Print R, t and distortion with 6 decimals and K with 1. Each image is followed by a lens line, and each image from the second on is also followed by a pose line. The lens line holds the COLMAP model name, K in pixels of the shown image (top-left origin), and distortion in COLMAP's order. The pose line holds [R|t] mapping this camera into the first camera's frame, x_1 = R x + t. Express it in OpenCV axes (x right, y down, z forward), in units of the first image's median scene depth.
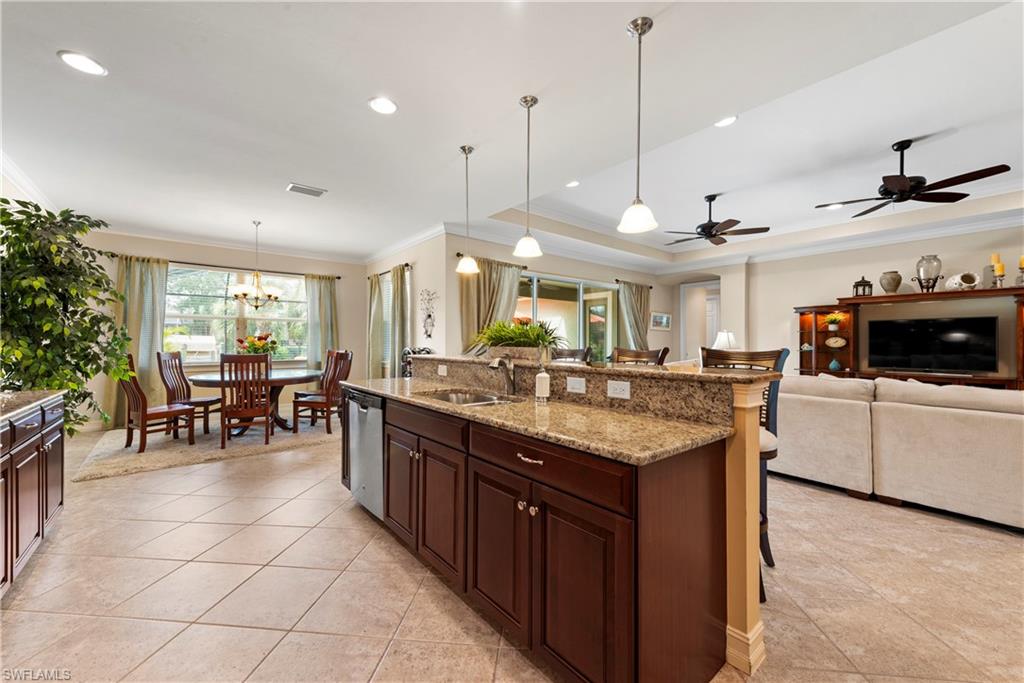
lens RADIAL K [[400.9, 0, 506.5], [0, 400.9, 342.8], [0, 0, 1]] dist [-0.016062, 0.001272]
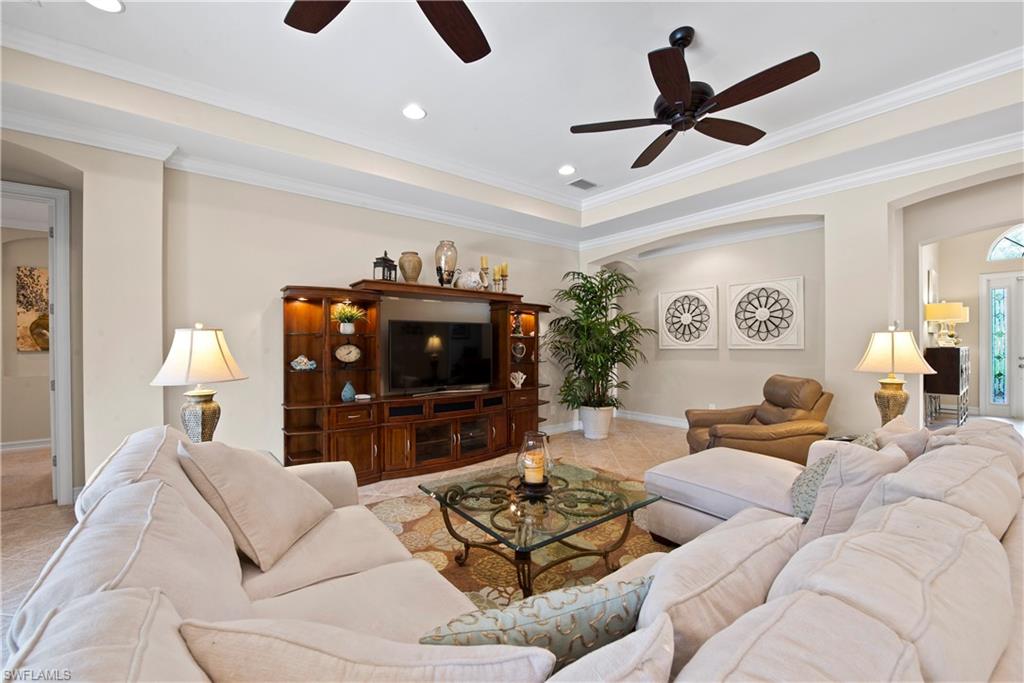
lens RADIAL K [[400.9, 0, 507.6], [0, 400.9, 349.7], [0, 0, 1]] dist [-0.016062, 0.001272]
pose [[0.029141, -0.007552, 0.999547, 0.253893], [0.006218, 0.999953, 0.007373, -0.010294], [-0.999556, 0.006000, 0.029186, 0.784127]]
